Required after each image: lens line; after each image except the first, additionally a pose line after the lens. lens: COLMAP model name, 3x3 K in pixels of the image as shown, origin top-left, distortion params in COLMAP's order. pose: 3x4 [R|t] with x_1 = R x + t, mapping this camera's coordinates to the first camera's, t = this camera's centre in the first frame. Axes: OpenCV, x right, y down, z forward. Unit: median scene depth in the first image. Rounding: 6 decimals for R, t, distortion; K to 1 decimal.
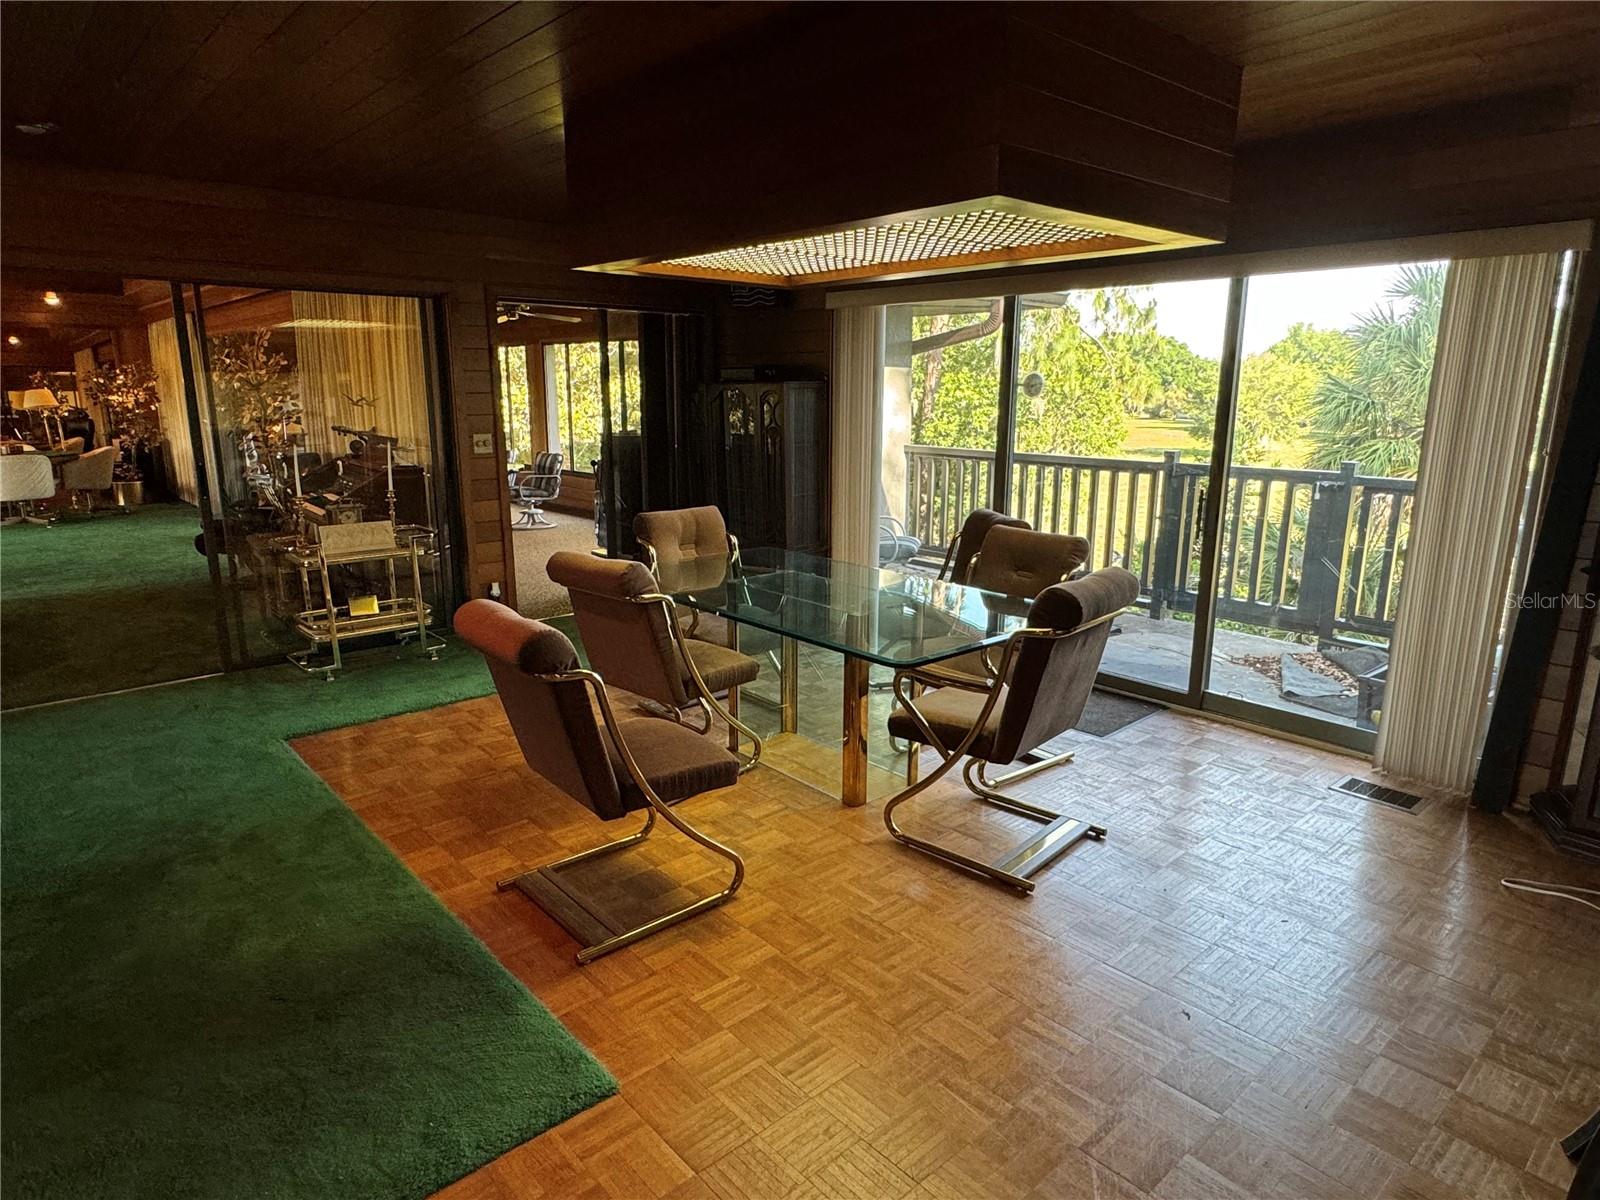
lens RADIAL K [[947.2, 0, 792.7], [0, 947.2, 600.3], [0, 0, 1]] dist [-0.005907, 0.003285]
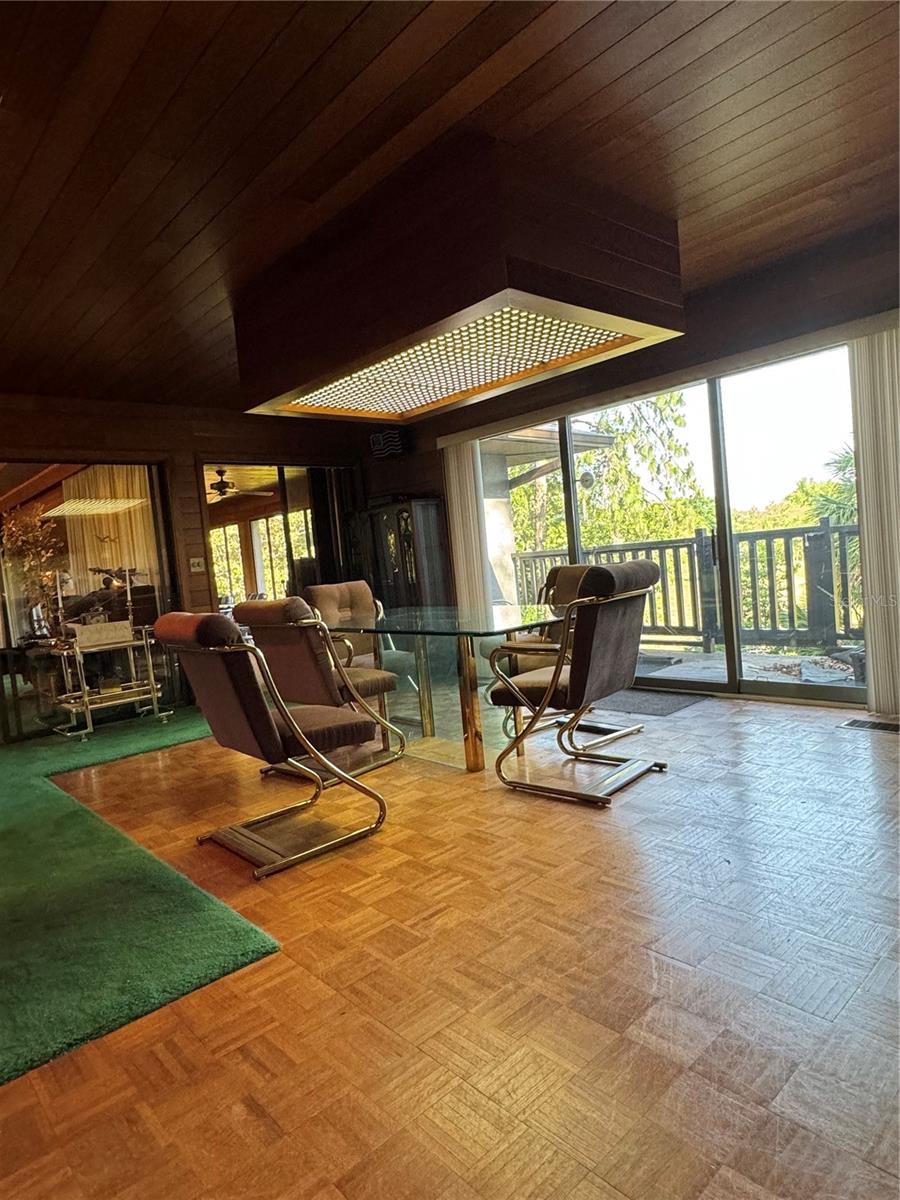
lens RADIAL K [[710.4, 0, 454.3], [0, 710.4, 599.0], [0, 0, 1]] dist [-0.005907, 0.003285]
pose [[0.995523, -0.094232, 0.007433, 0.048084], [0.094151, 0.981525, -0.166569, 0.136722], [0.008400, 0.166523, 0.986002, -0.004634]]
